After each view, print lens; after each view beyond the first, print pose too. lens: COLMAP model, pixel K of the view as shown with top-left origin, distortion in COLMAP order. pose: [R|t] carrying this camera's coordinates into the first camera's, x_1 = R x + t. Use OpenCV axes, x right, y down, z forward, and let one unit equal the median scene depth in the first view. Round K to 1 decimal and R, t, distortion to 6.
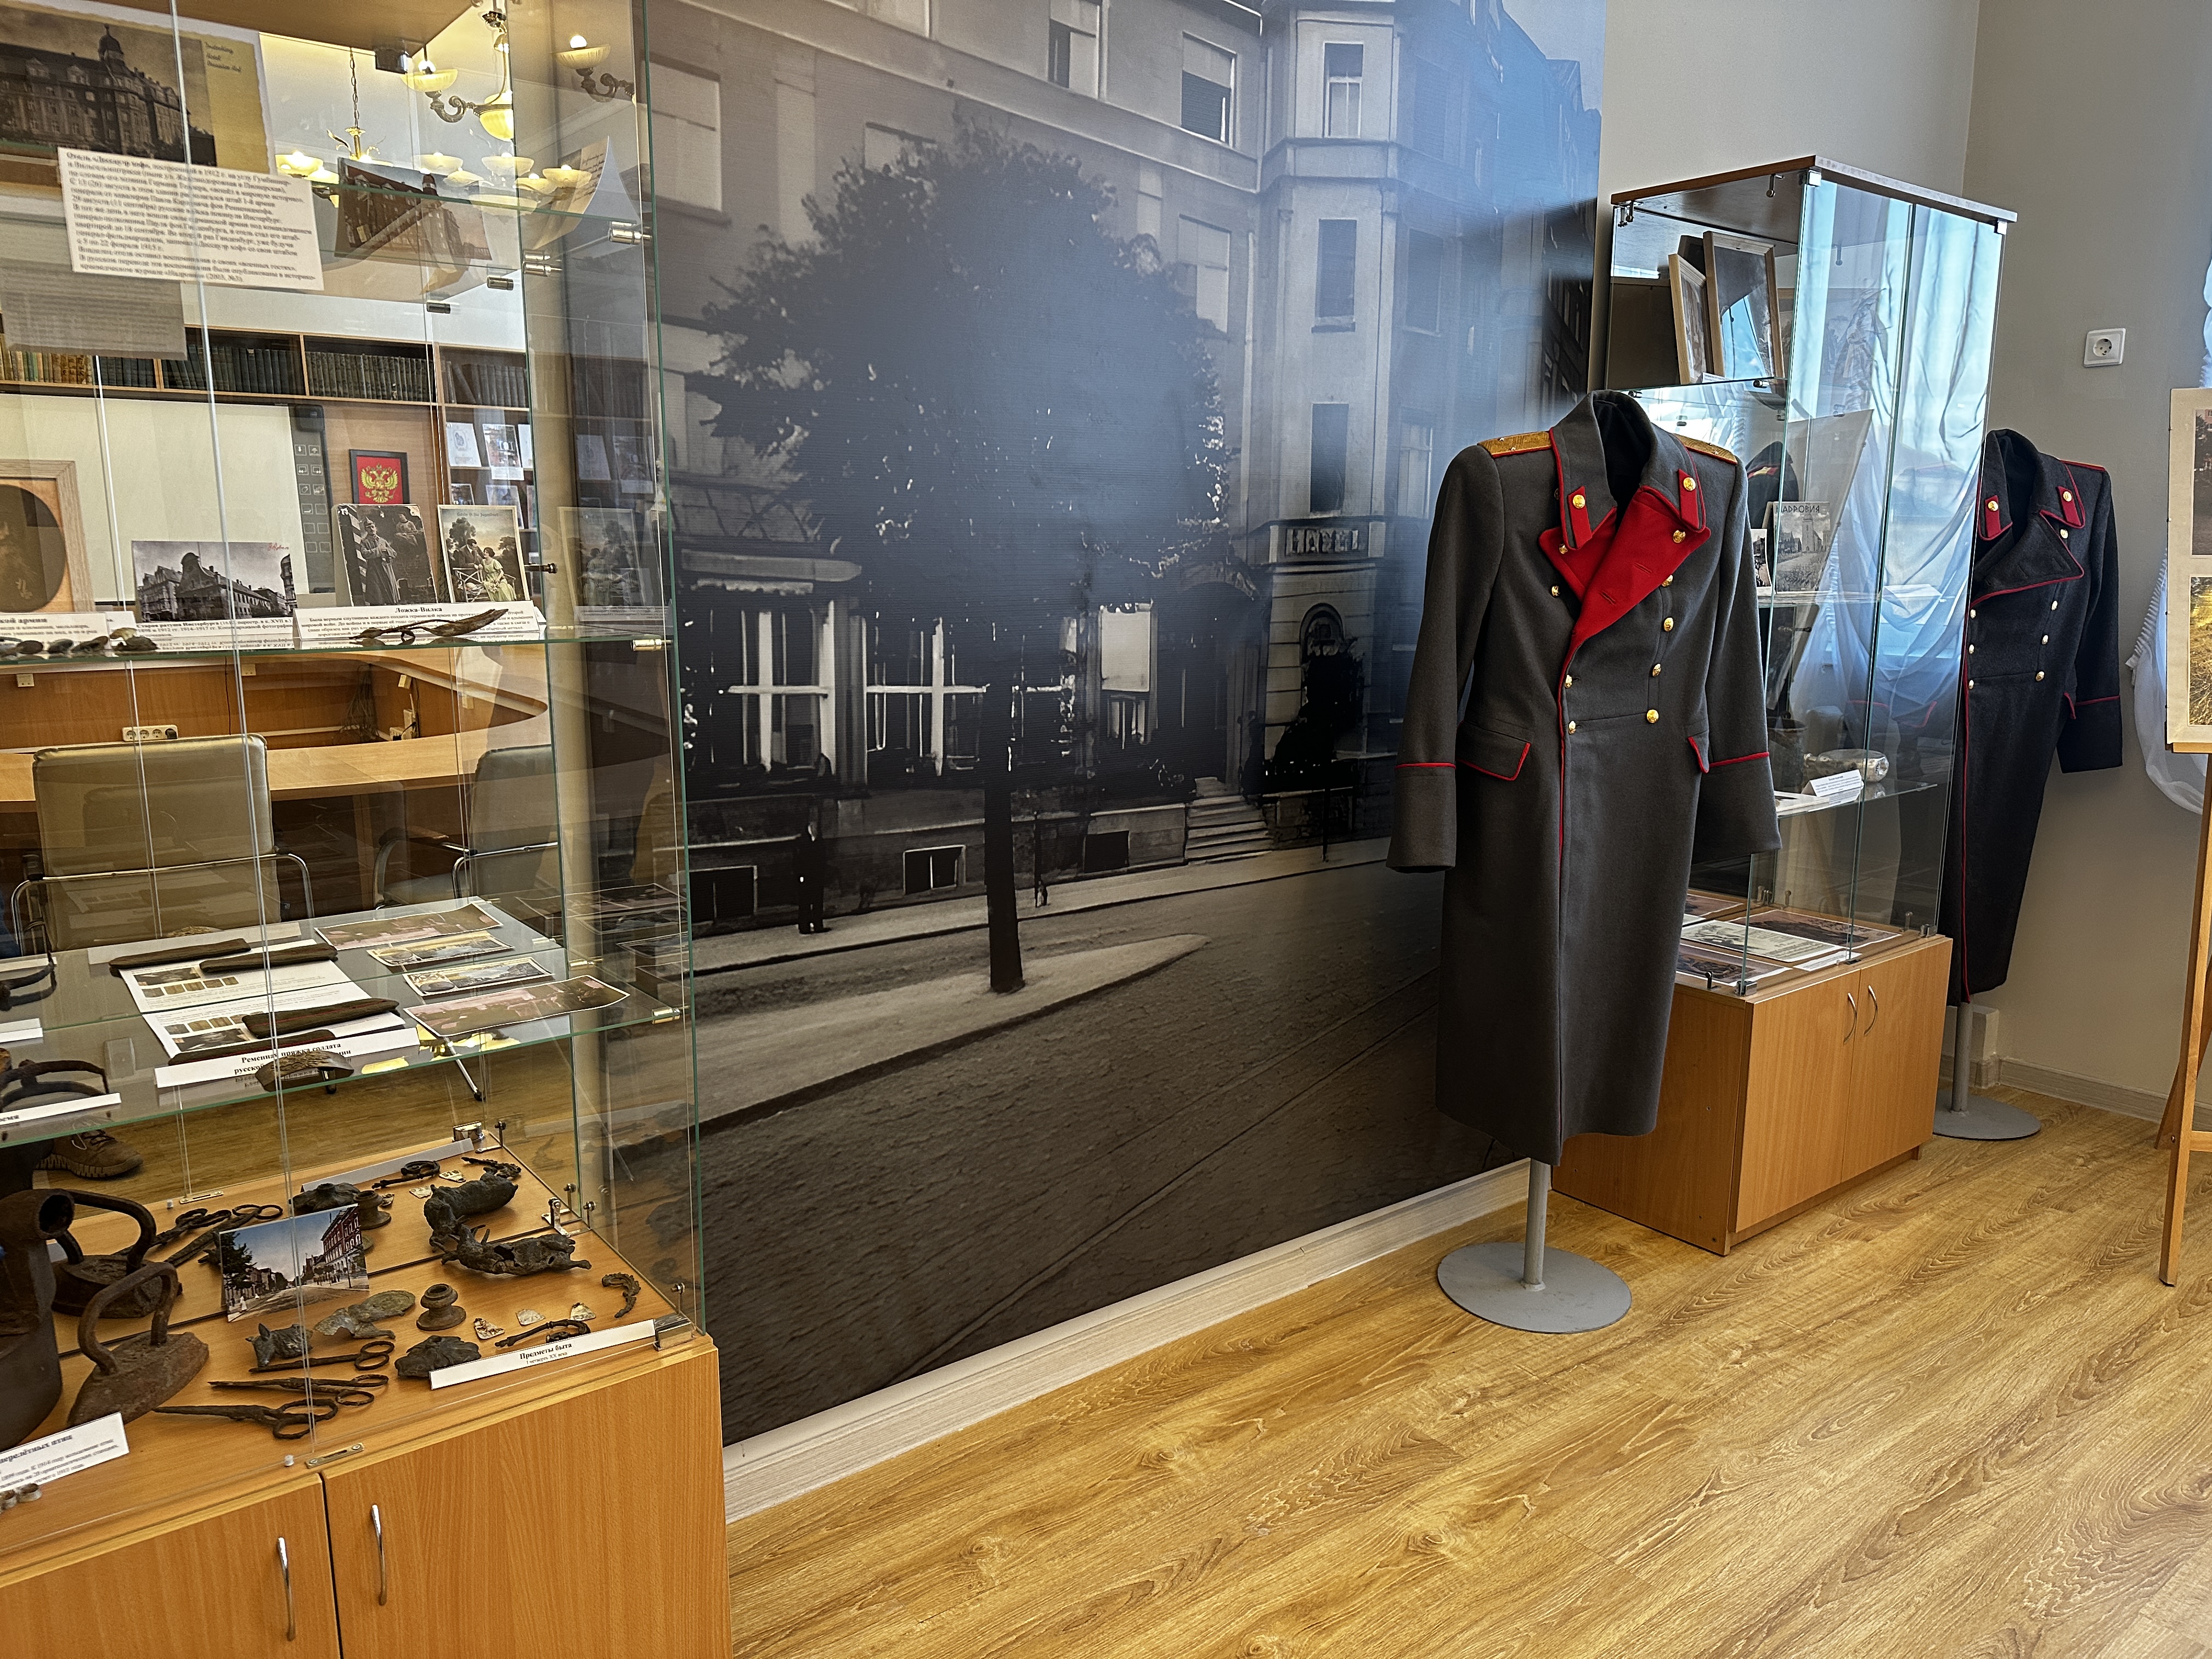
lens RADIAL K [[1533.7, 0, 1108.6], [0, 1533.7, 832.5], [0, 0, 1]] dist [0.004235, -0.004497]
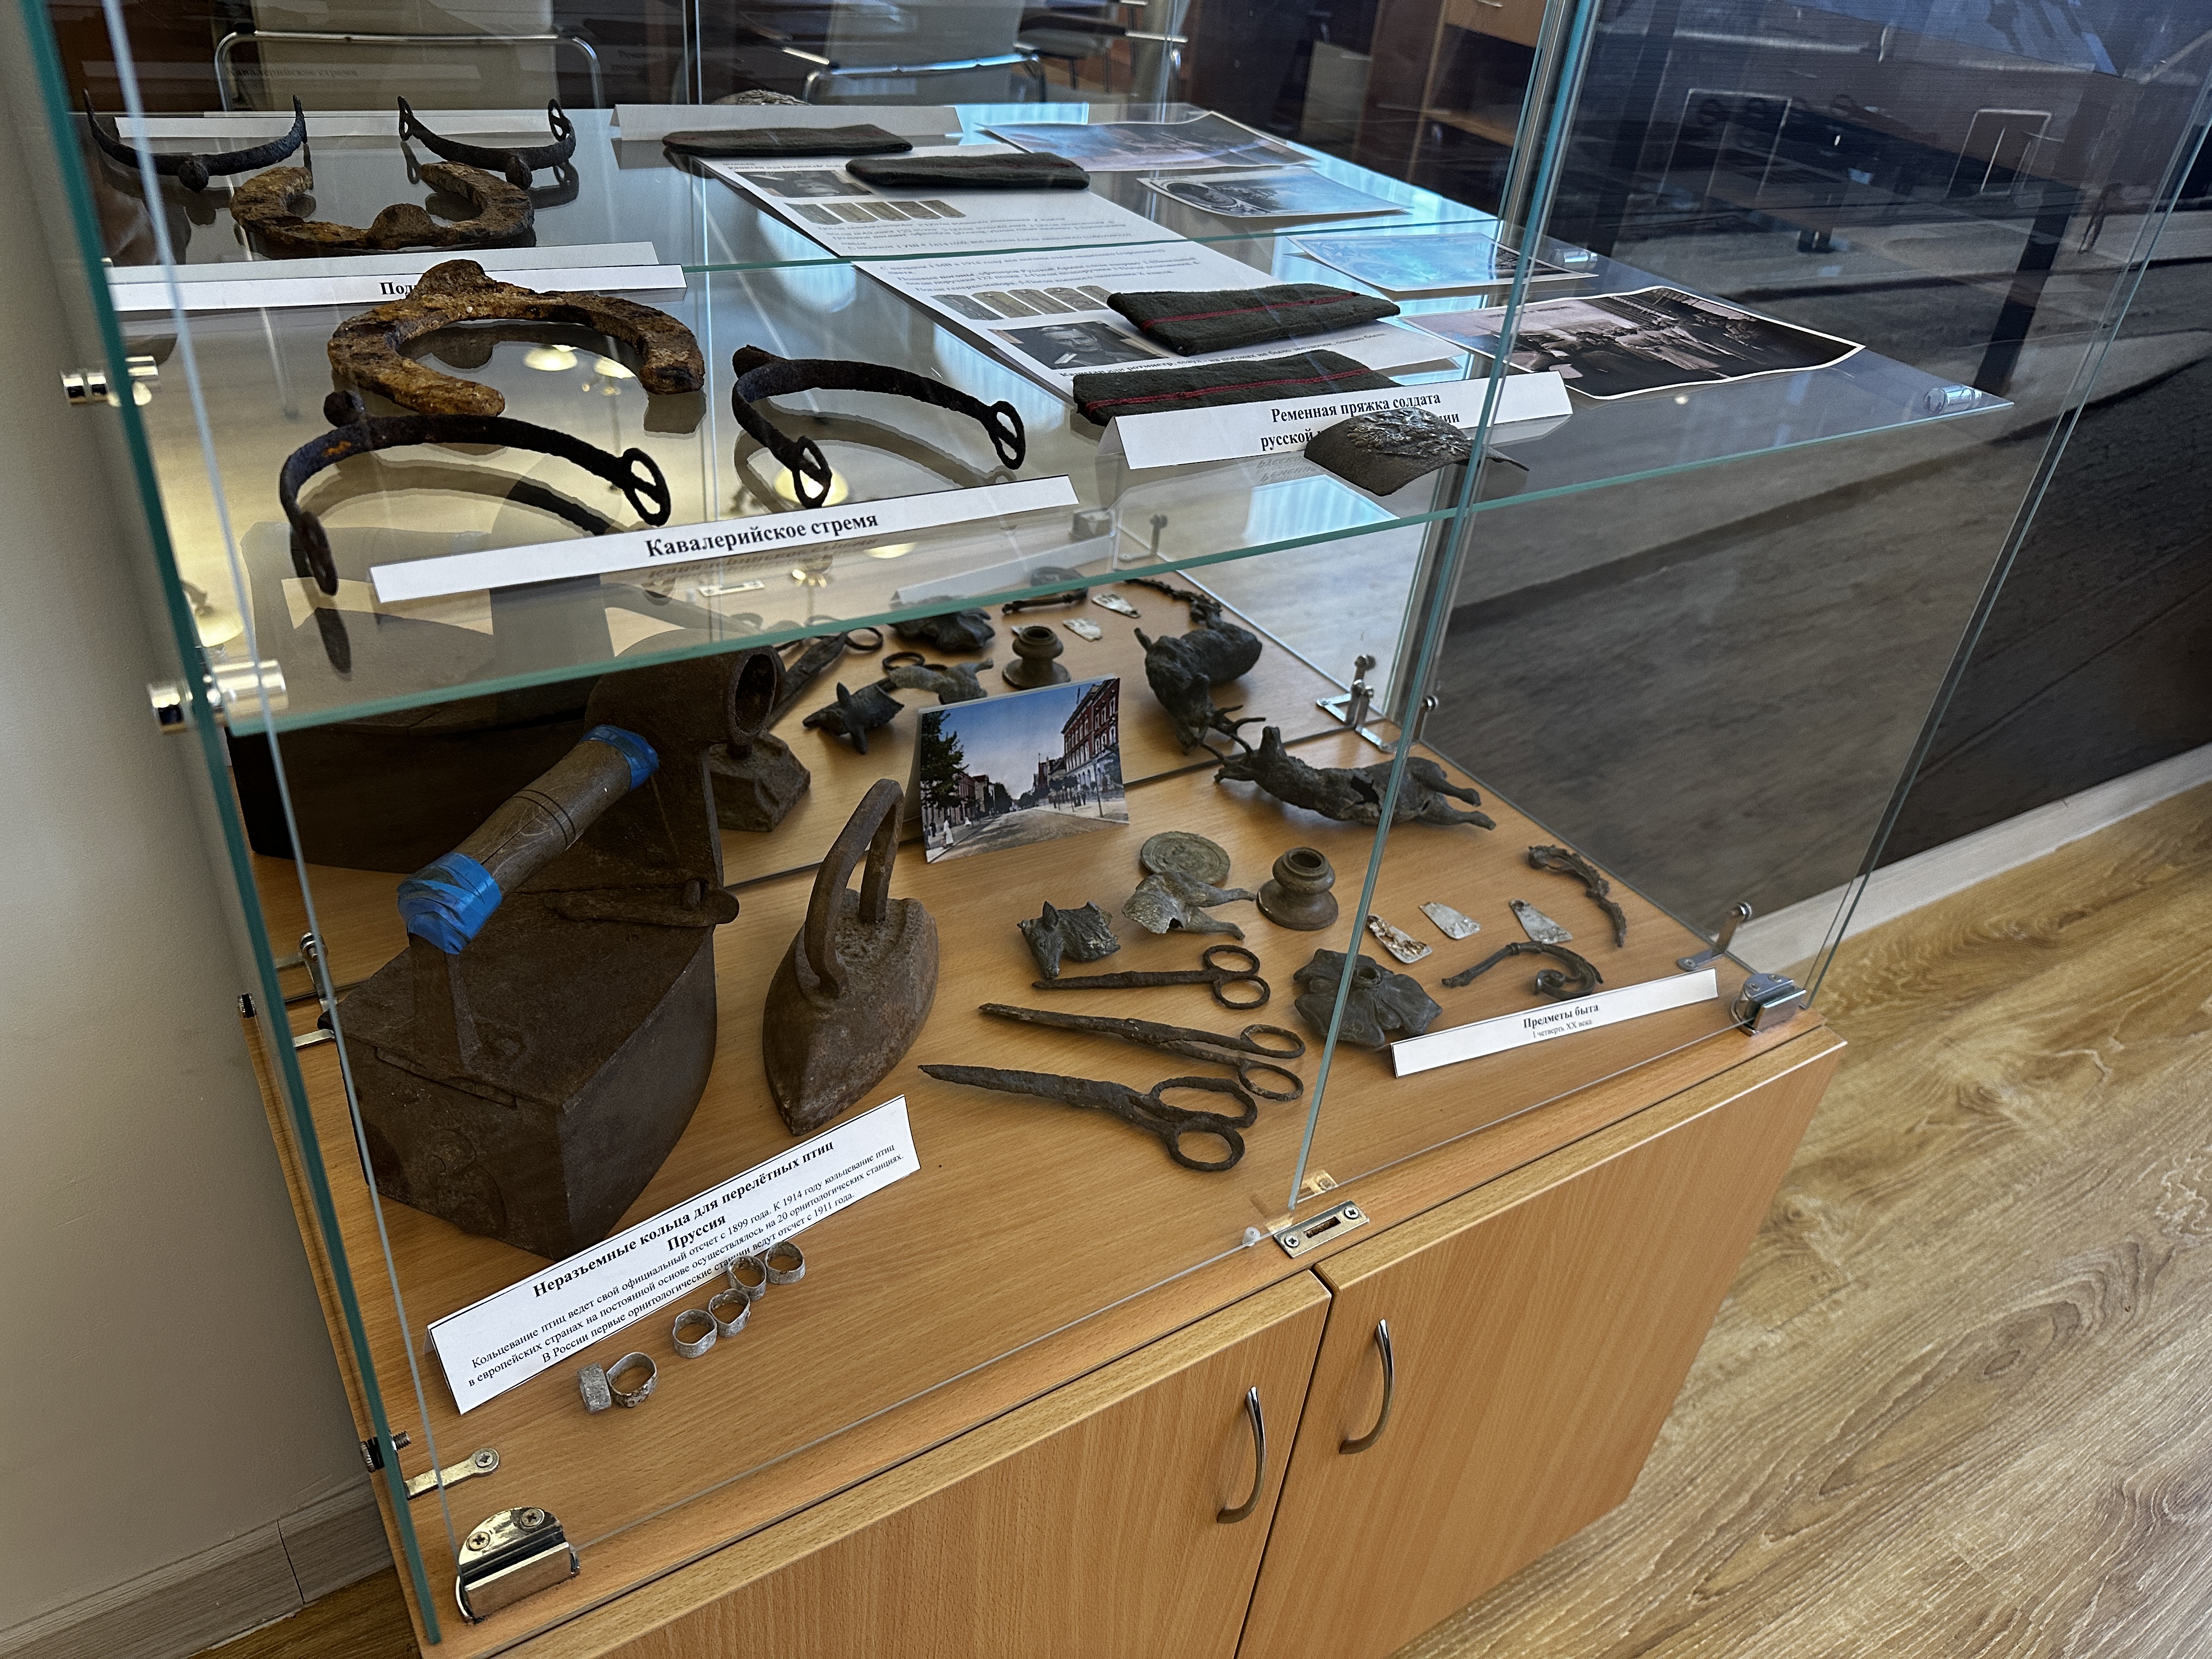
lens RADIAL K [[1533.7, 0, 1106.7], [0, 1533.7, 816.5], [0, 0, 1]] dist [0.004235, -0.004497]
pose [[0.991302, 0.130753, -0.014996, -0.483846], [-0.114514, 0.913074, 0.391385, 0.075698], [0.064867, -0.386264, 0.920105, 0.481442]]
